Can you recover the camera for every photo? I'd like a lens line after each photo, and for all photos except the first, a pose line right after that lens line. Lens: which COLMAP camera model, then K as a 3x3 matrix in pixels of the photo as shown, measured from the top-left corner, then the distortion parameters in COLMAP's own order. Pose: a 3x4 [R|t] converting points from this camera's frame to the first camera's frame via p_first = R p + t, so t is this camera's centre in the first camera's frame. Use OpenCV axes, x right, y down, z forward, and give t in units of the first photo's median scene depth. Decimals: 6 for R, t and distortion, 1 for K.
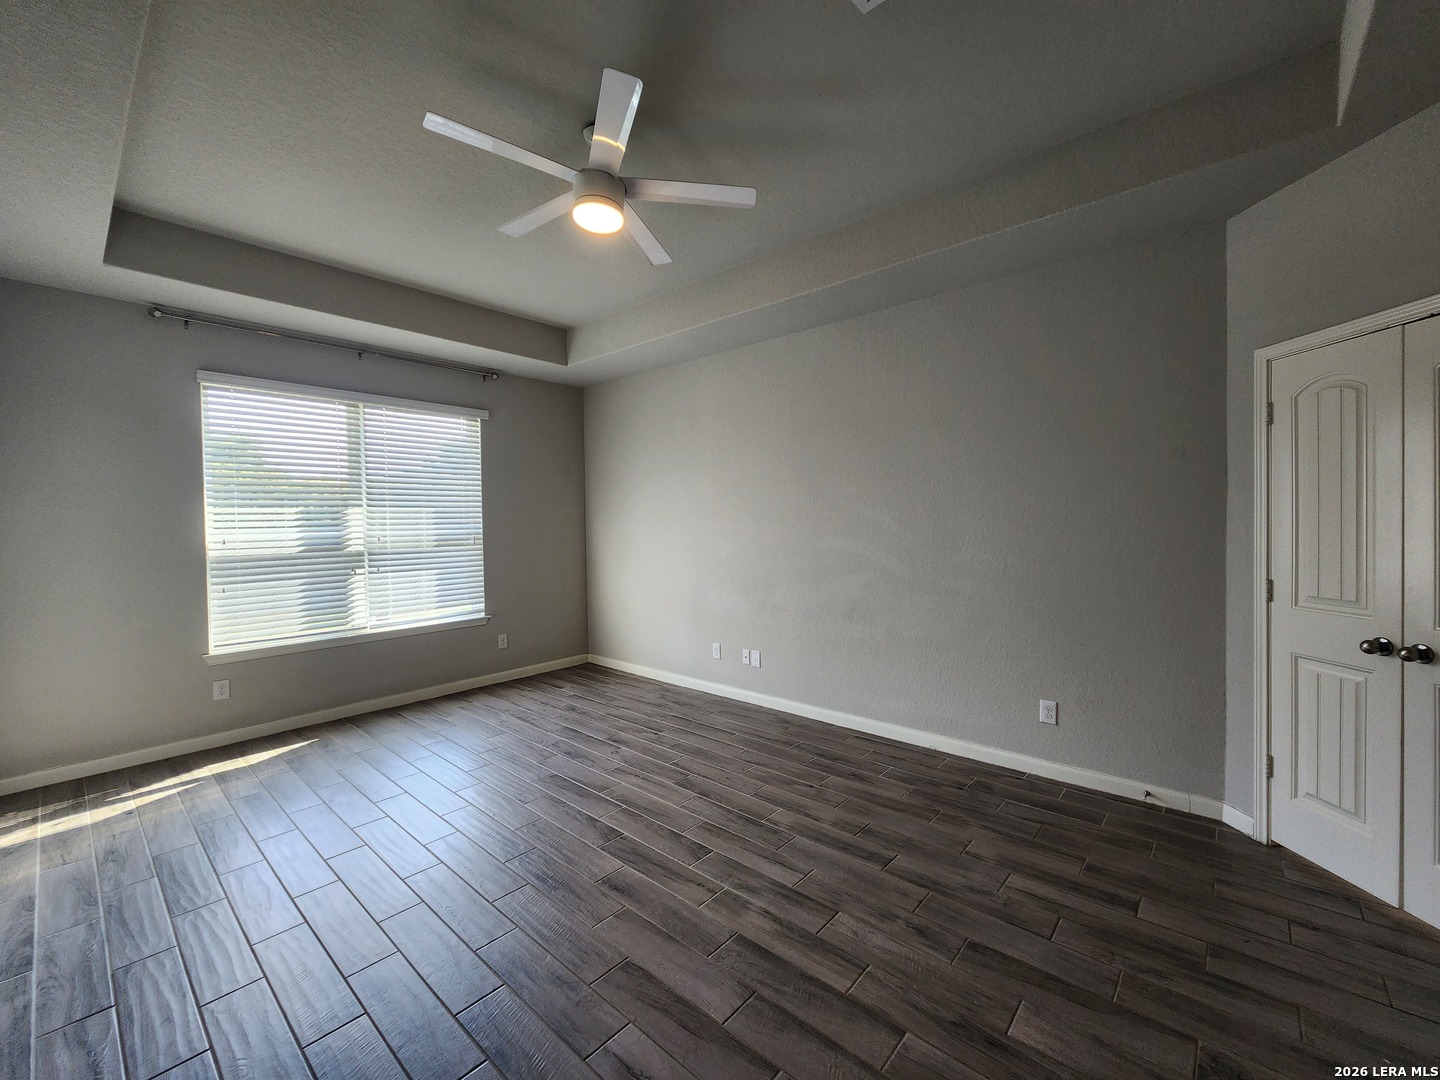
lens RADIAL K [[585.2, 0, 731.3], [0, 585.2, 530.4], [0, 0, 1]] dist [0.003298, -0.003022]
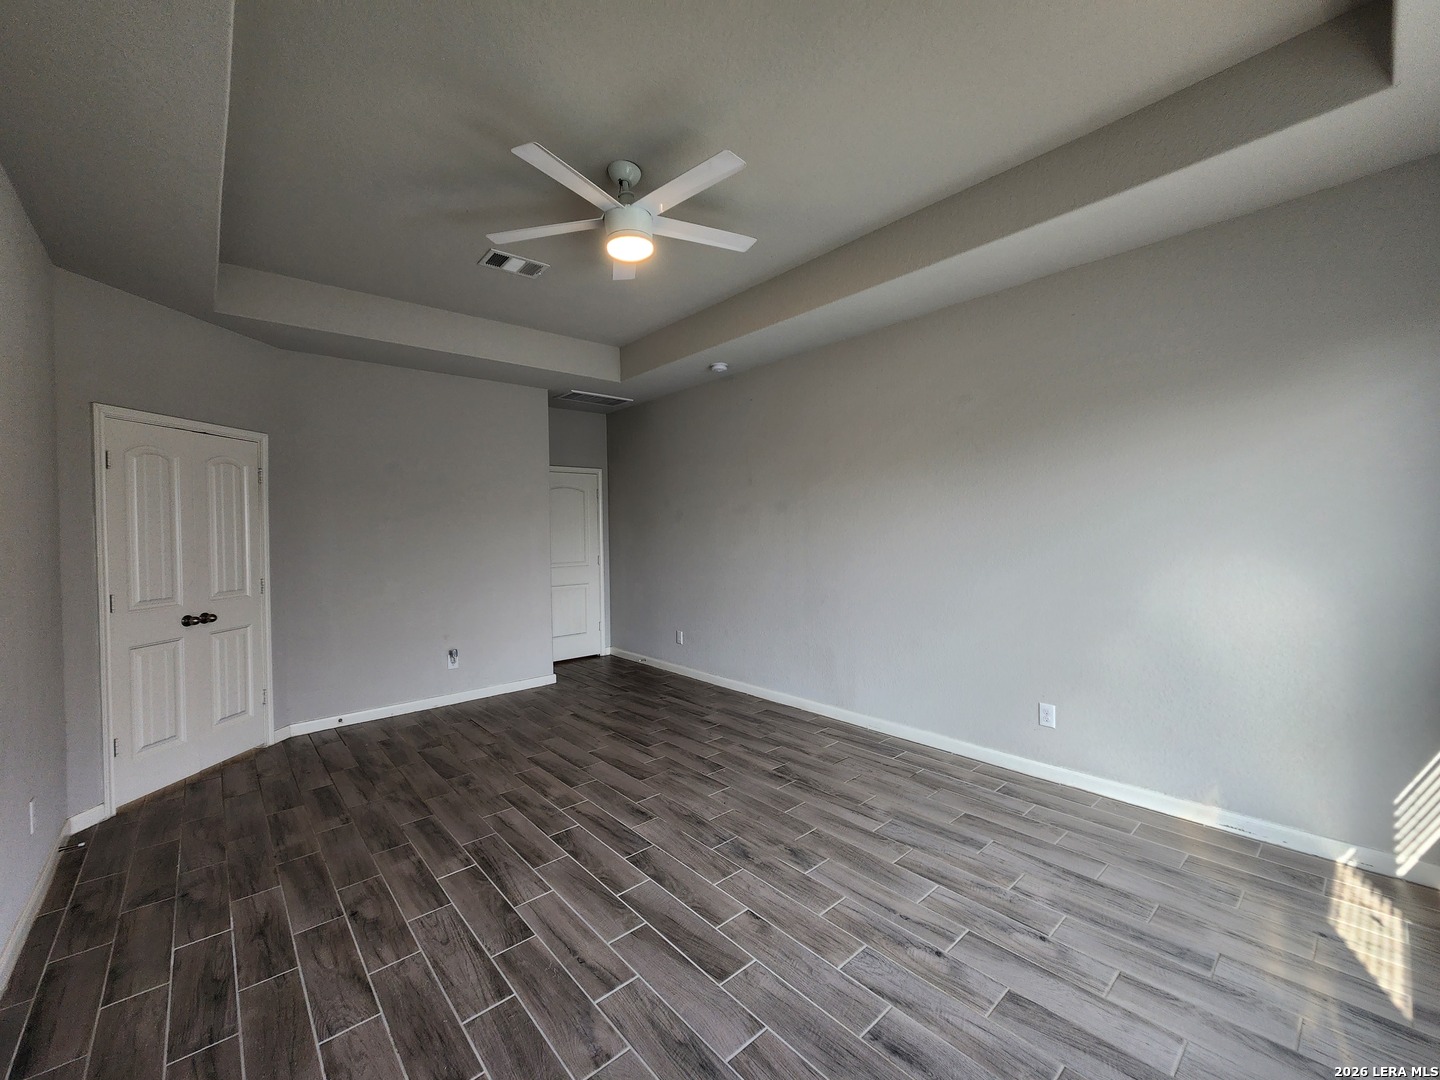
lens RADIAL K [[585.2, 0, 722.6], [0, 585.2, 539.3], [0, 0, 1]] dist [0.003298, -0.003022]
pose [[-0.989154, 0.030655, 0.143645, -0.356936], [0.036036, 0.998737, 0.035007, -0.018021], [-0.142390, 0.039804, -0.989010, 1.380995]]
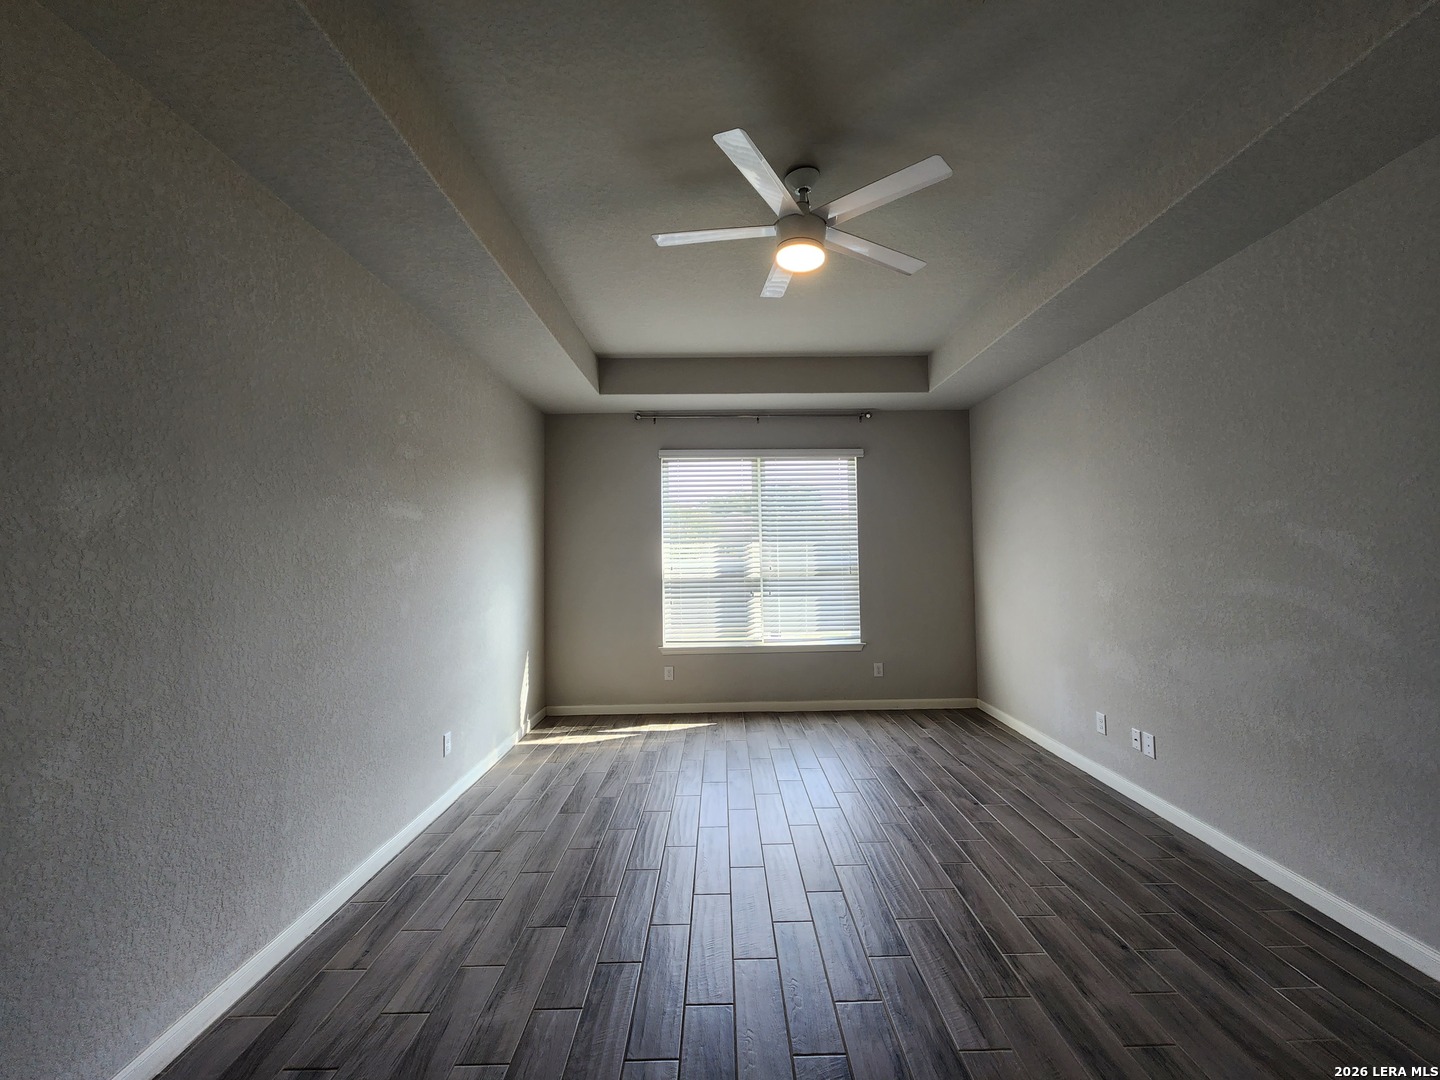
lens RADIAL K [[585.2, 0, 733.8], [0, 585.2, 532.2], [0, 0, 1]] dist [0.003298, -0.003022]
pose [[0.667242, -0.027381, -0.744338, 0.300720], [-0.006900, 0.999054, -0.042936, -0.007774], [0.744809, 0.033784, 0.666422, 0.168909]]
